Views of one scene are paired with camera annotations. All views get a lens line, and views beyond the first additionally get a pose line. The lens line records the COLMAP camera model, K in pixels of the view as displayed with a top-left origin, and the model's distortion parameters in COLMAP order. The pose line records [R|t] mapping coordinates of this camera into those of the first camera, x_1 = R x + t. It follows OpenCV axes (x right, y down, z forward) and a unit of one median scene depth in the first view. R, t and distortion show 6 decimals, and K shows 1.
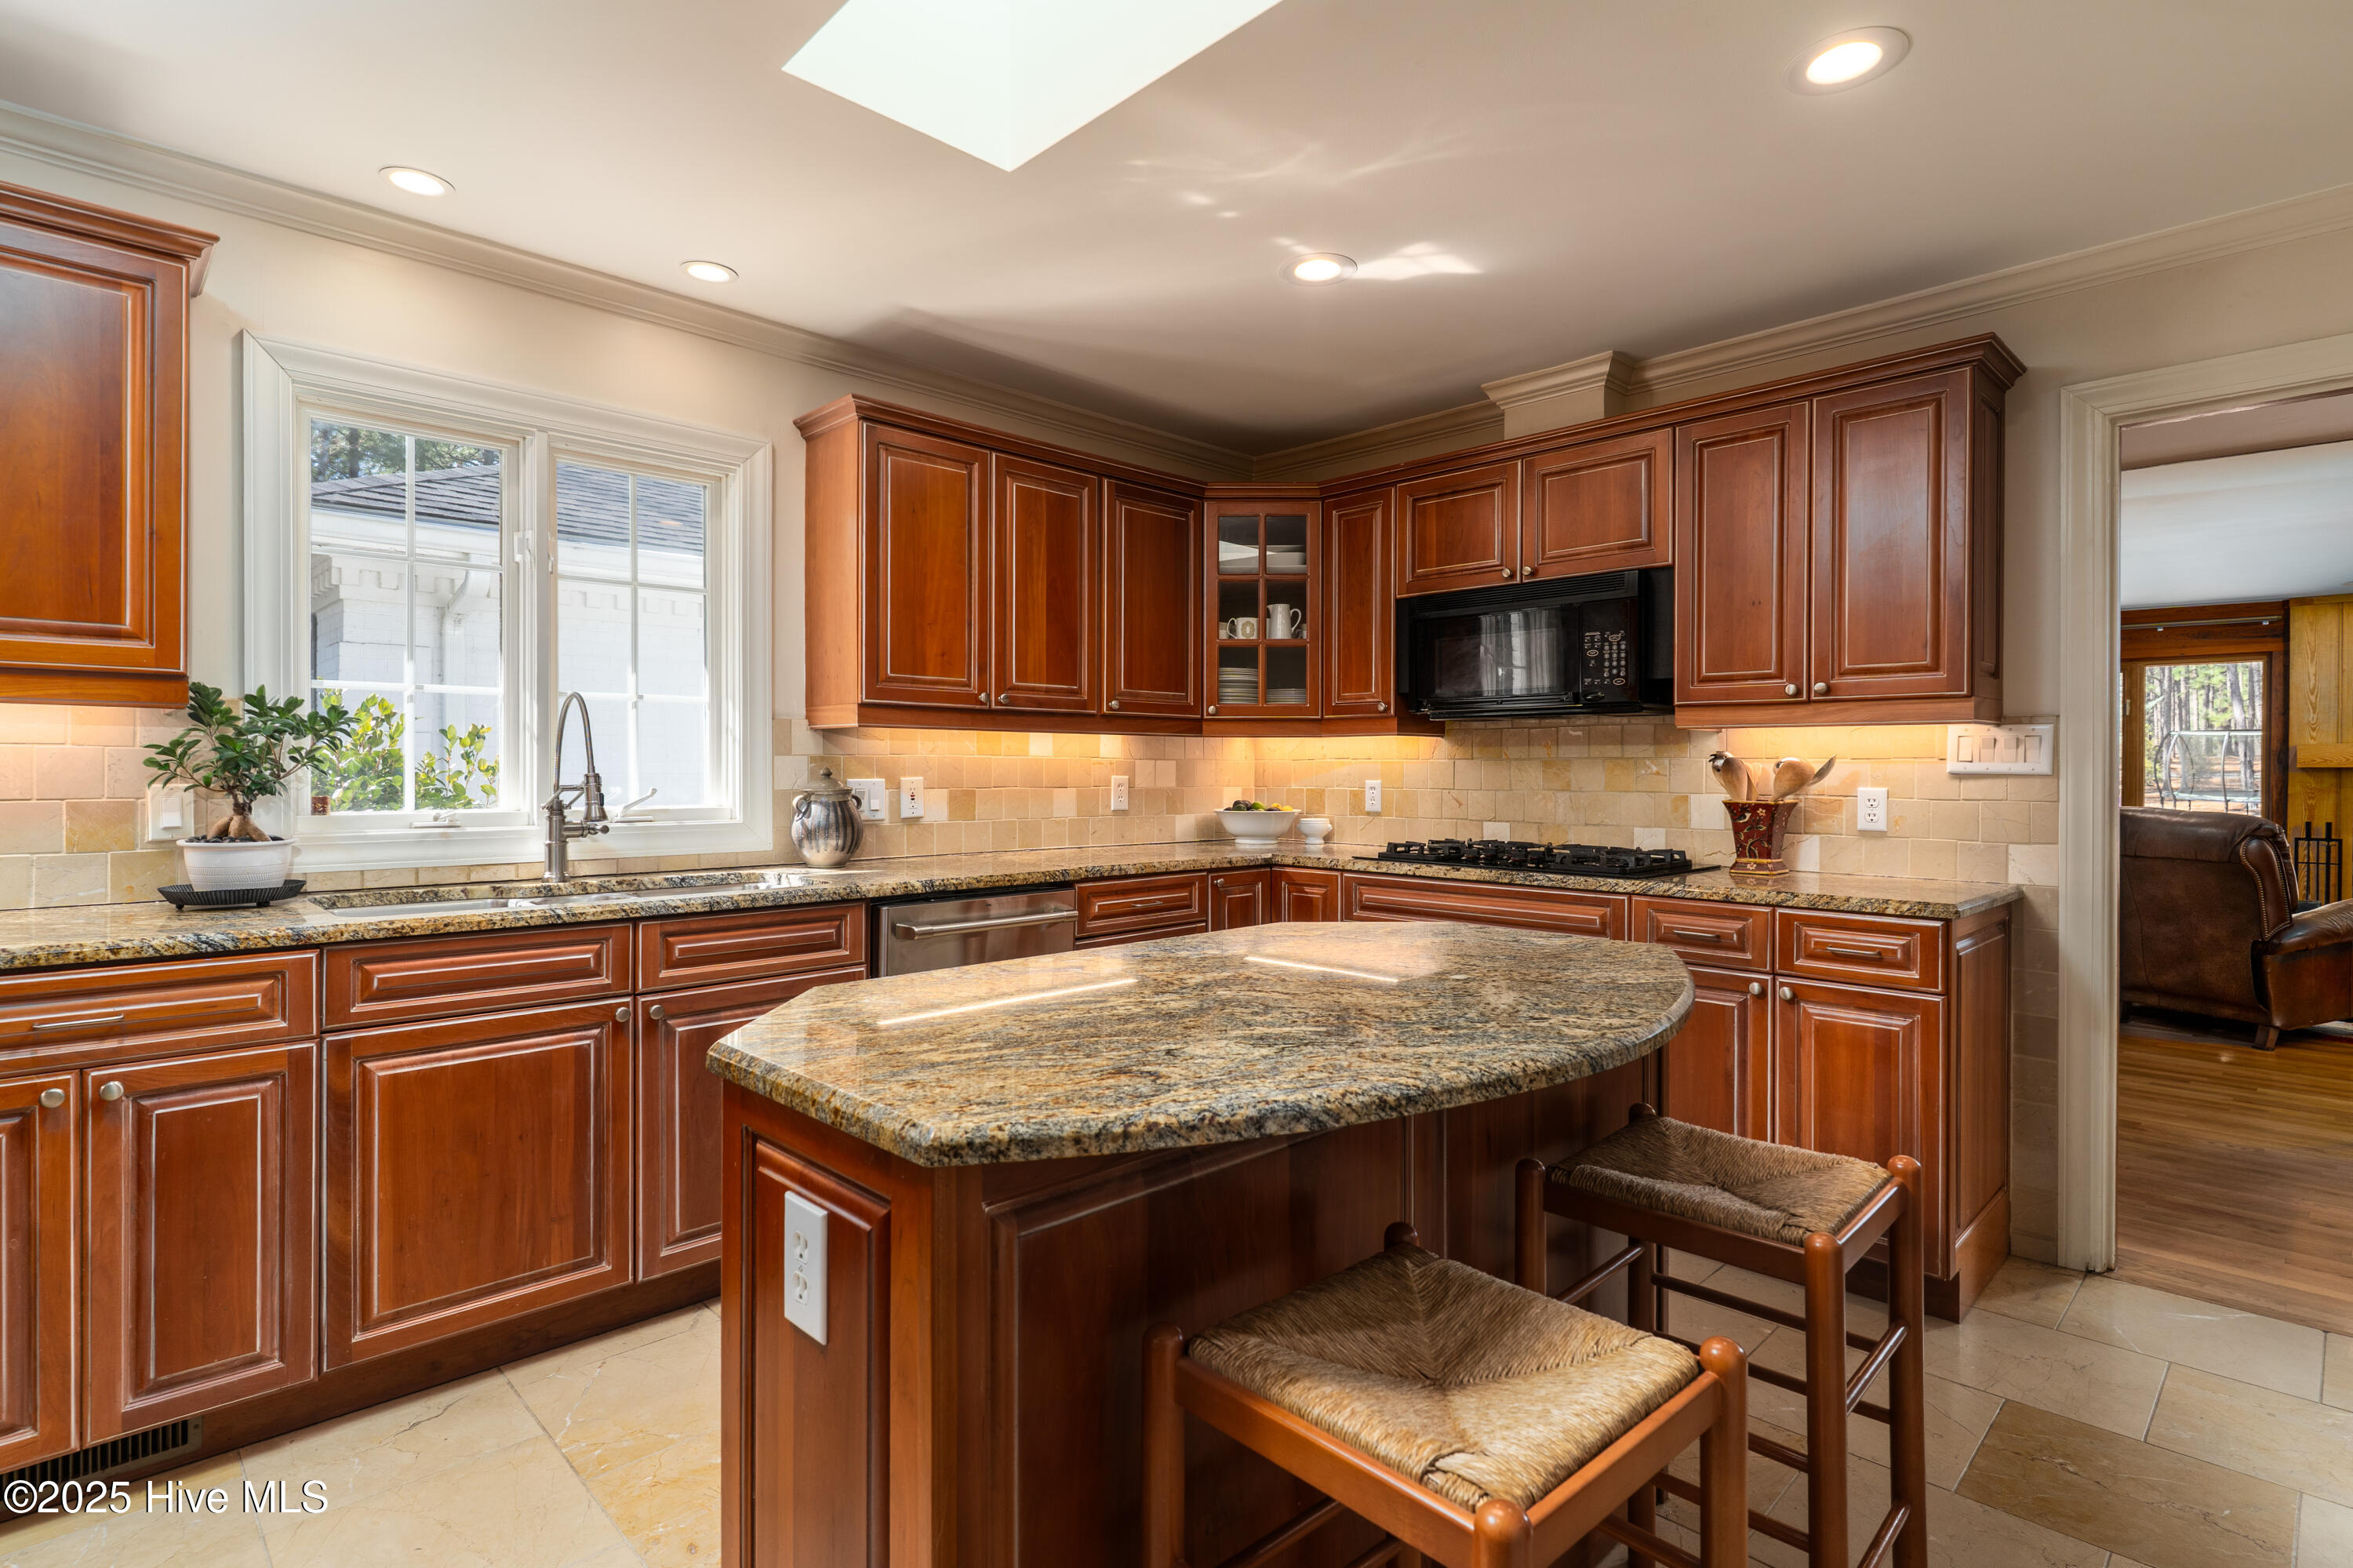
lens RADIAL K [[1150.4, 0, 1169.1], [0, 1150.4, 774.3], [0, 0, 1]] dist [0.005680, -0.001707]
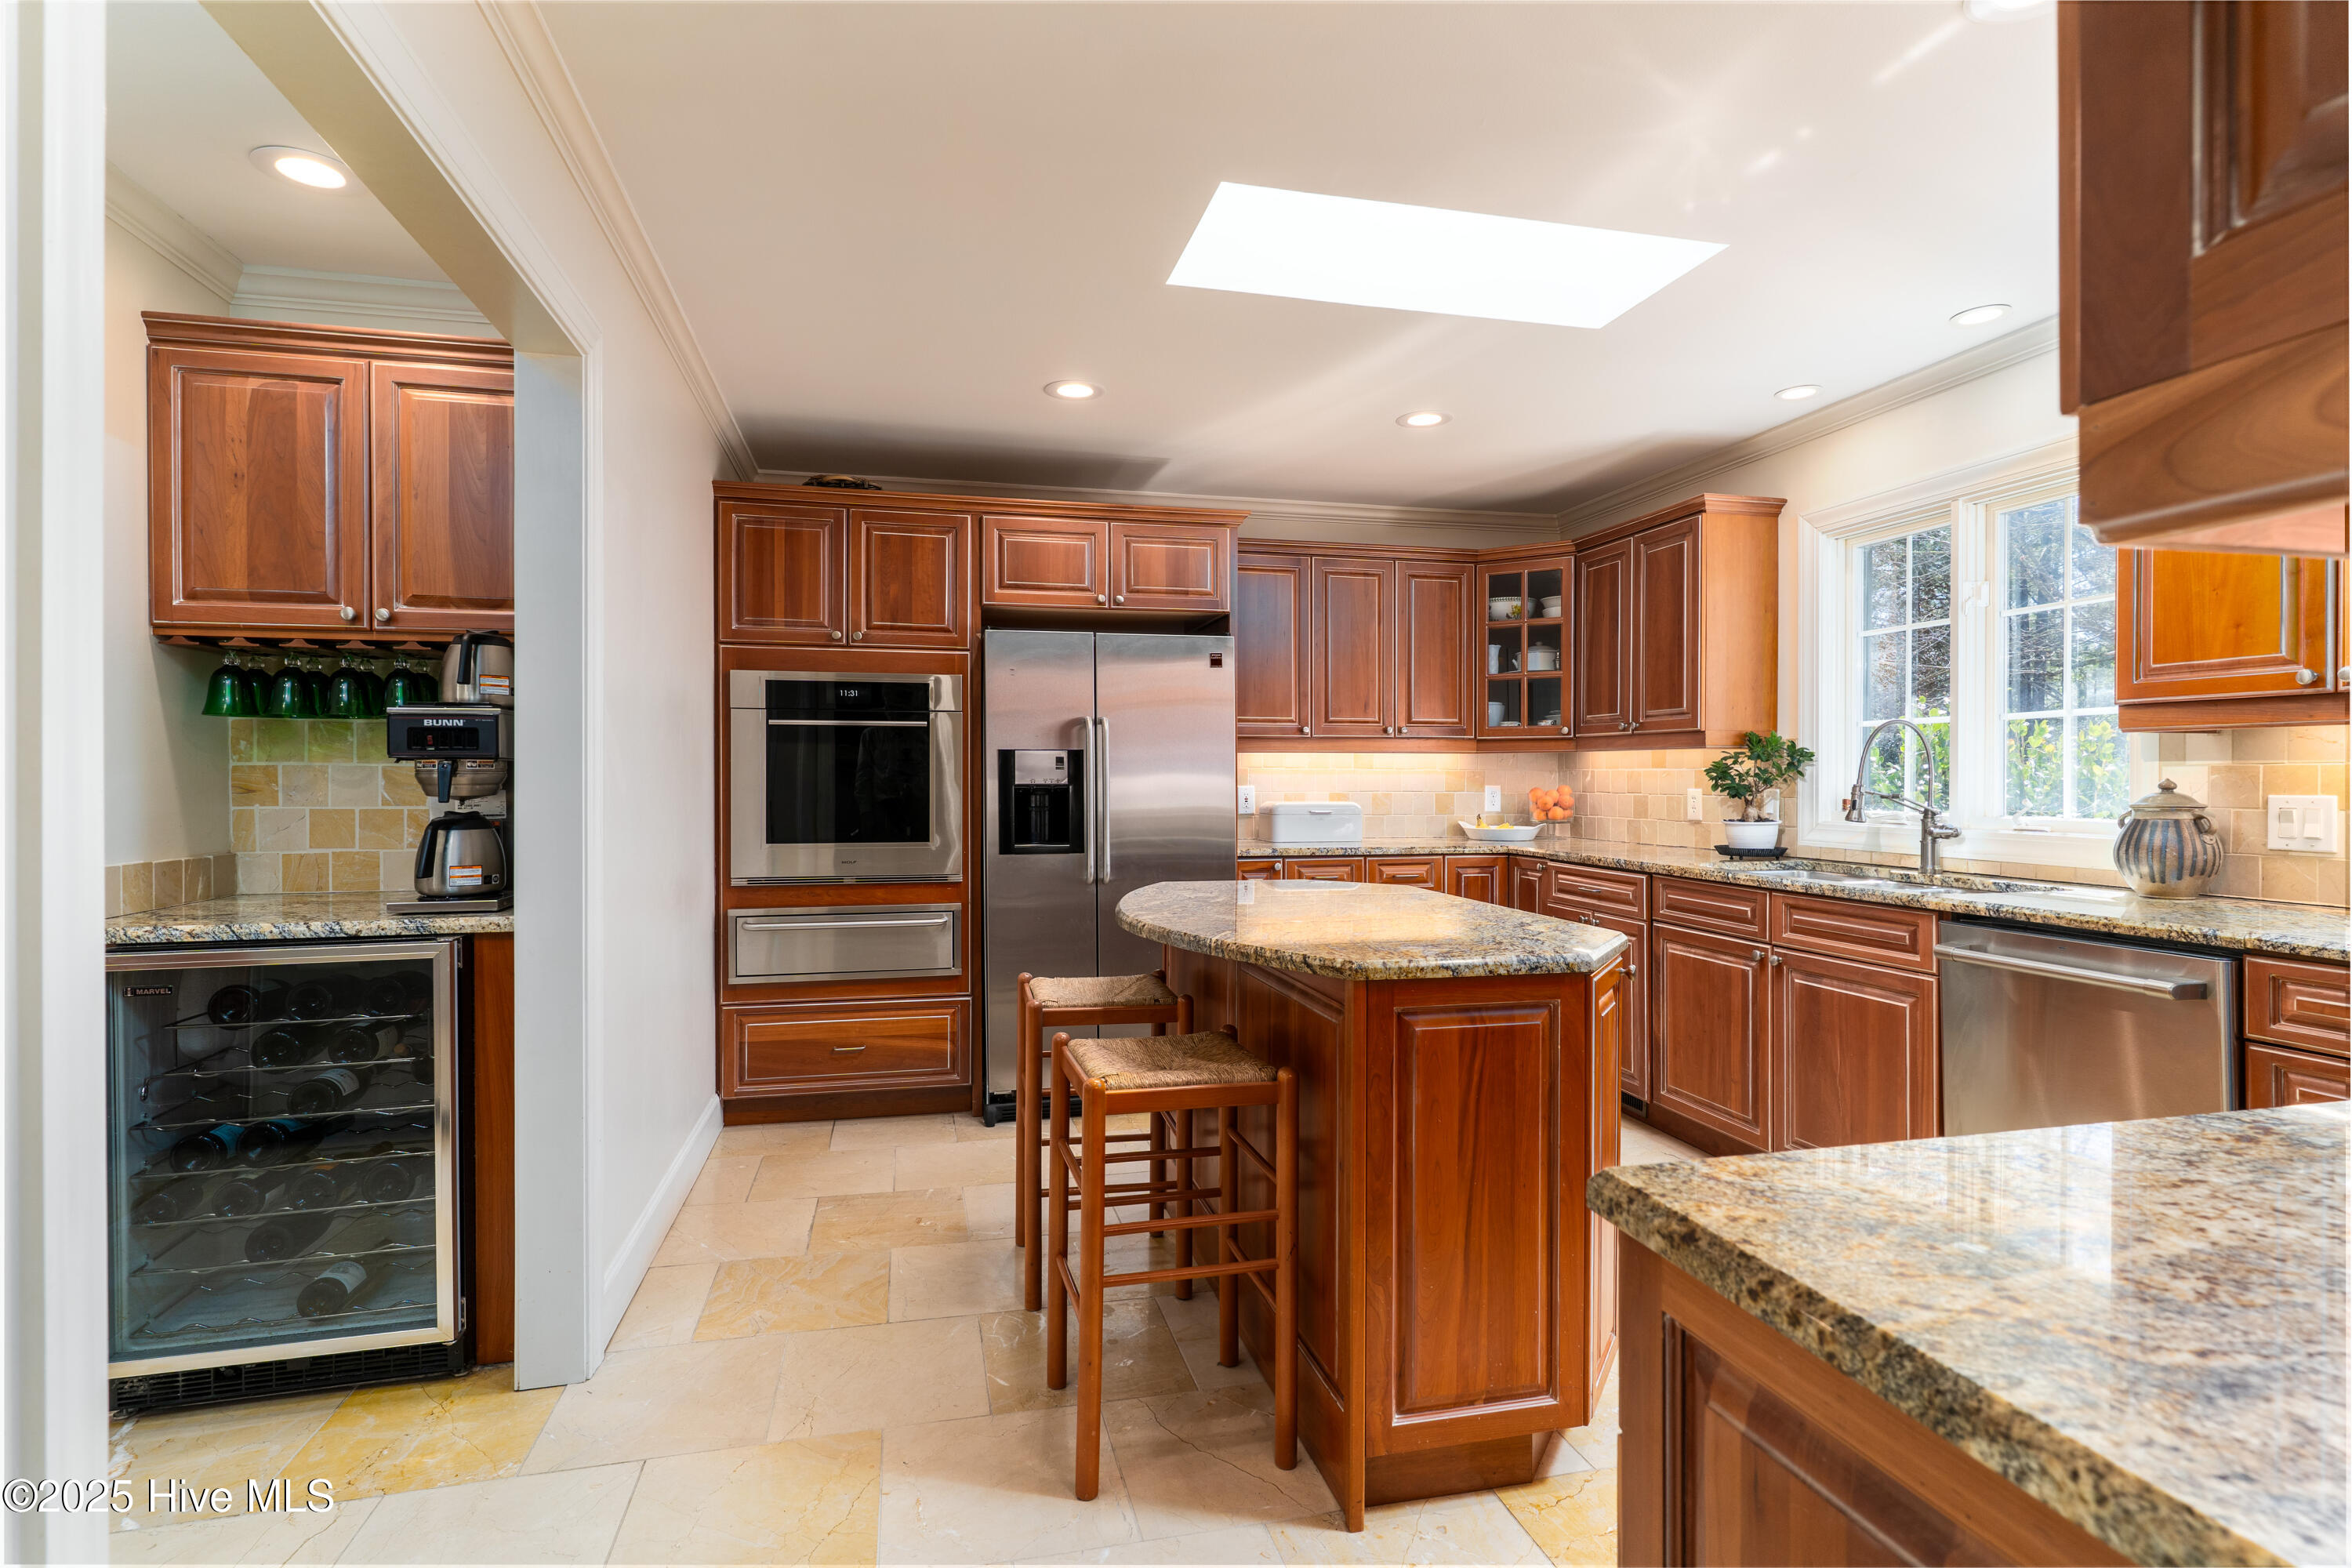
lens RADIAL K [[1149.9, 0, 1191.8], [0, 1149.9, 778.5], [0, 0, 1]] dist [0.005680, -0.001707]
pose [[-0.495254, -0.003360, -0.868741, 0.723660], [-0.009462, 0.999954, 0.001527, -0.001369], [0.868696, 0.008976, -0.495263, 0.731089]]
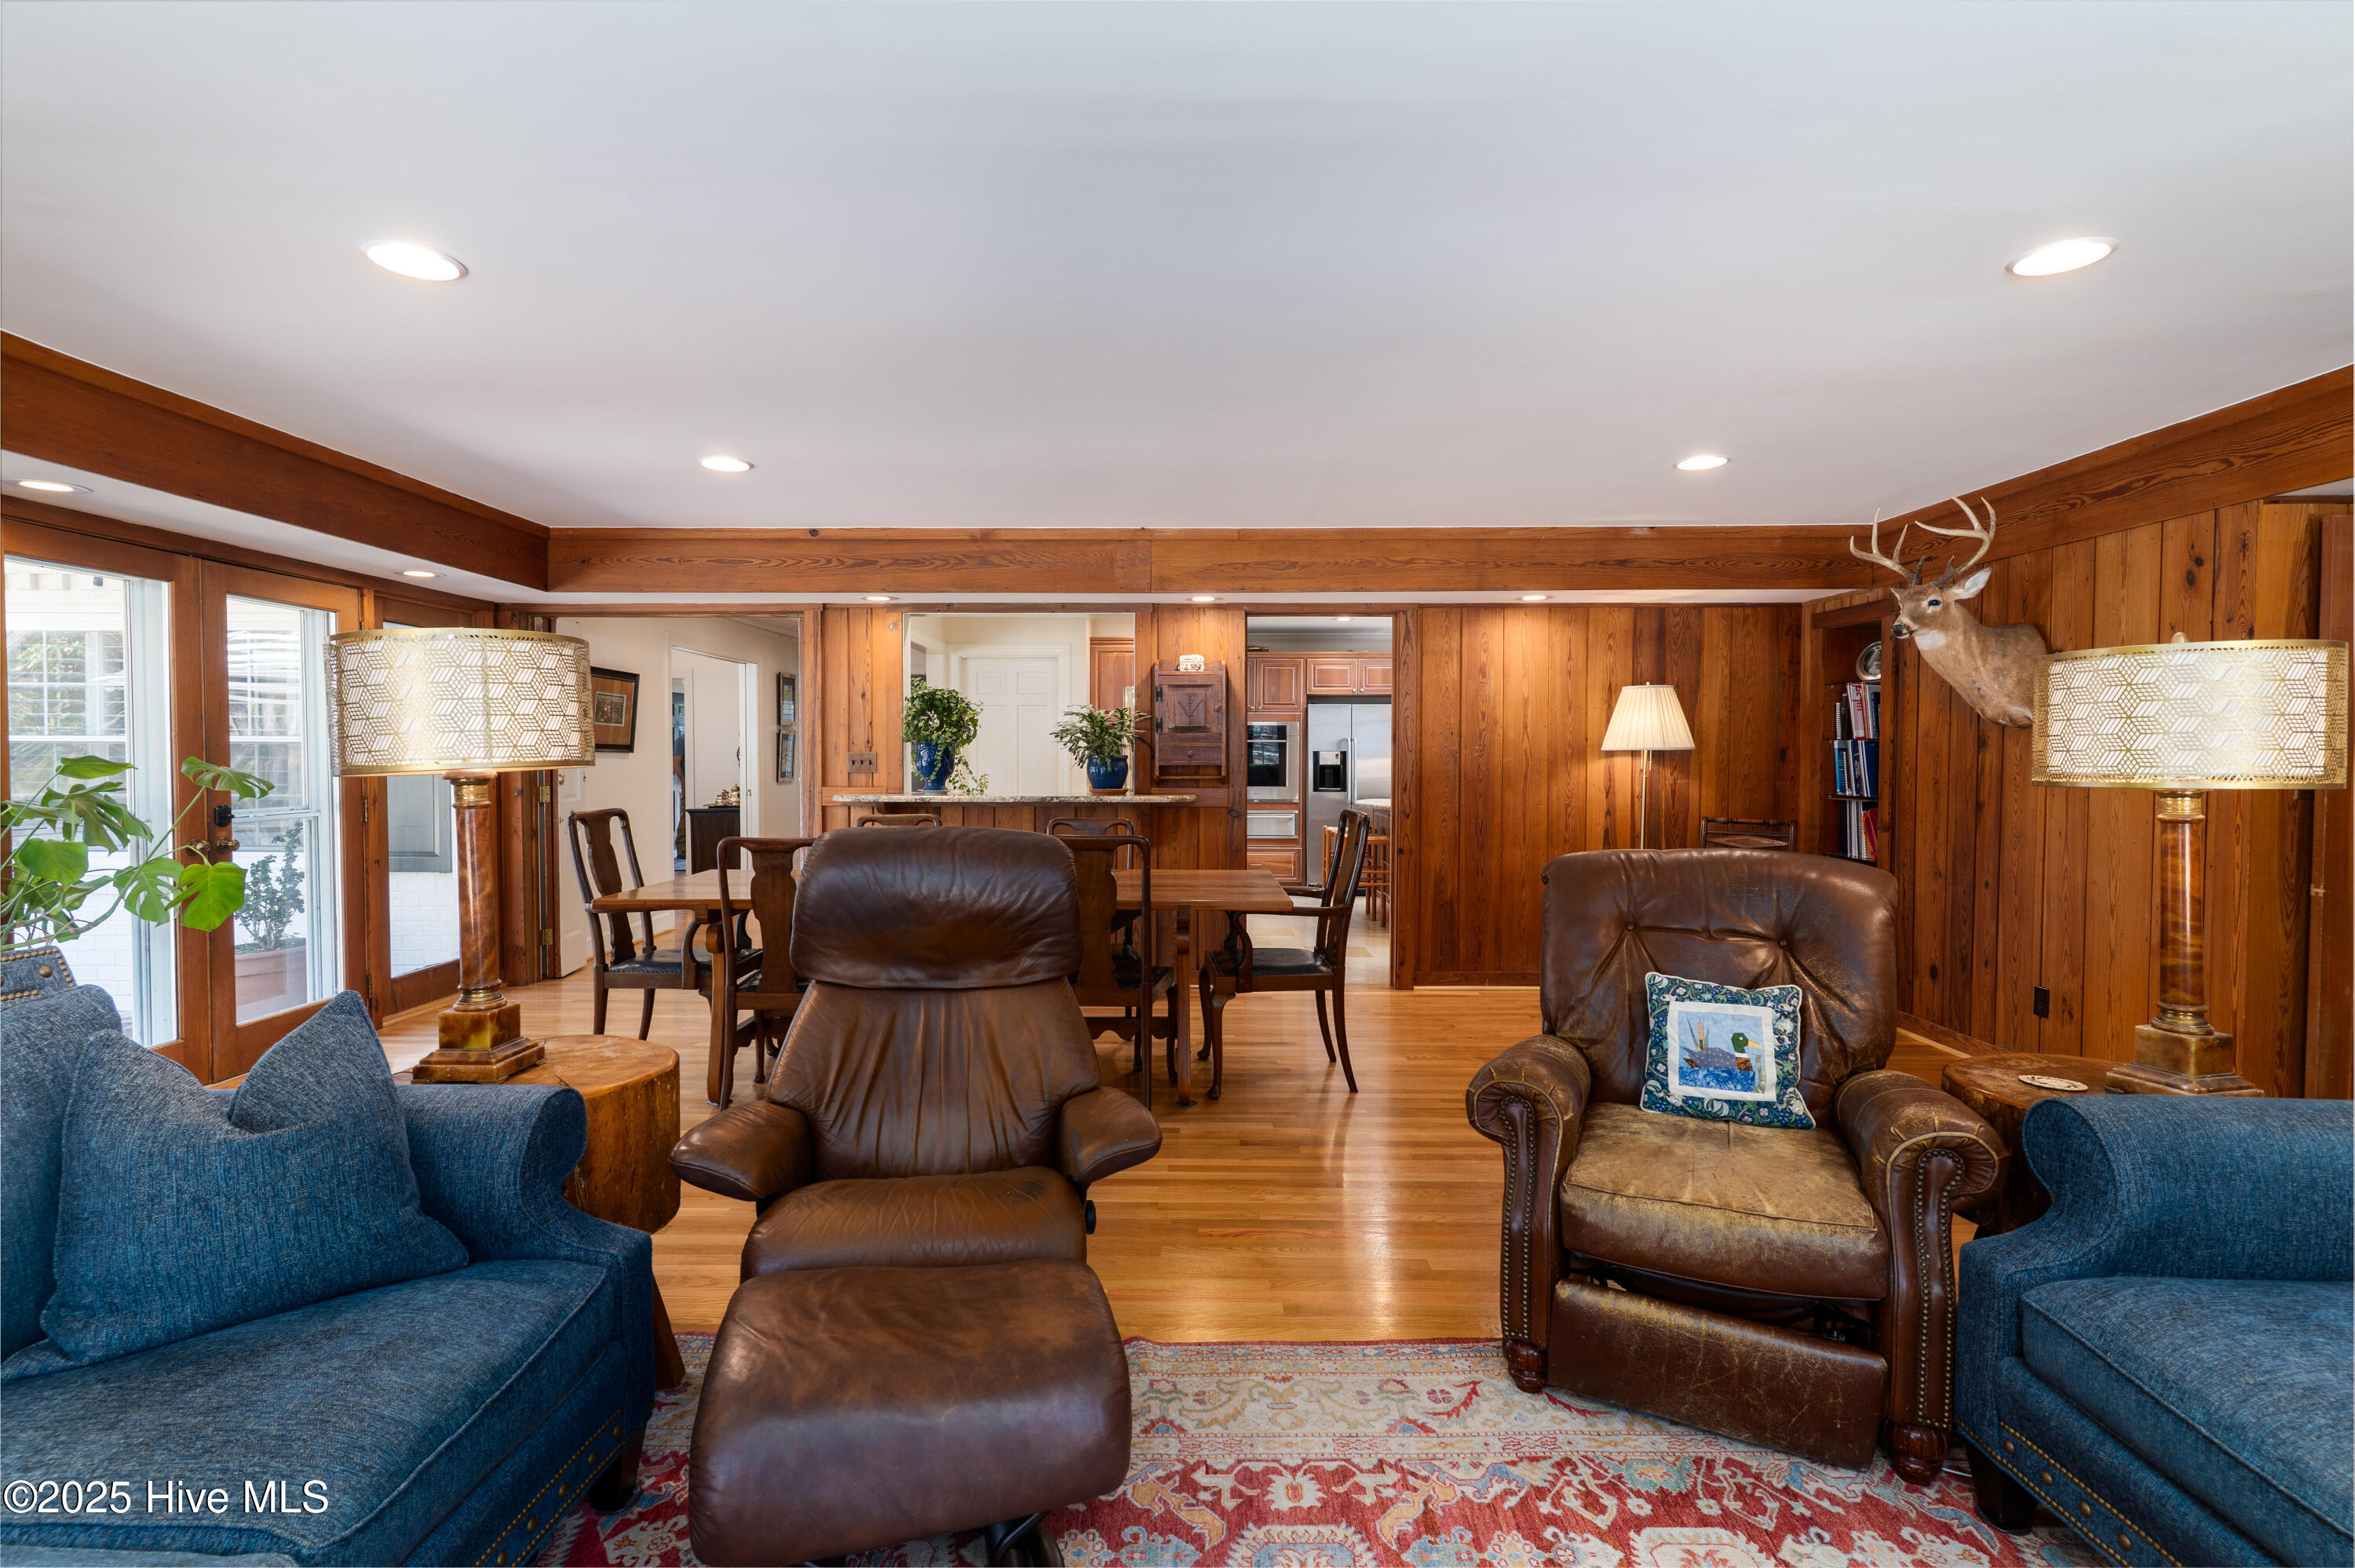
lens RADIAL K [[1151.2, 0, 1172.9], [0, 1151.2, 790.7], [0, 0, 1]] dist [0.005680, -0.001707]
pose [[-0.703357, 0.014629, -0.710686, 2.136821], [-0.011574, 0.999420, 0.032027, -0.015371], [0.710742, 0.030752, -0.702780, 1.788521]]
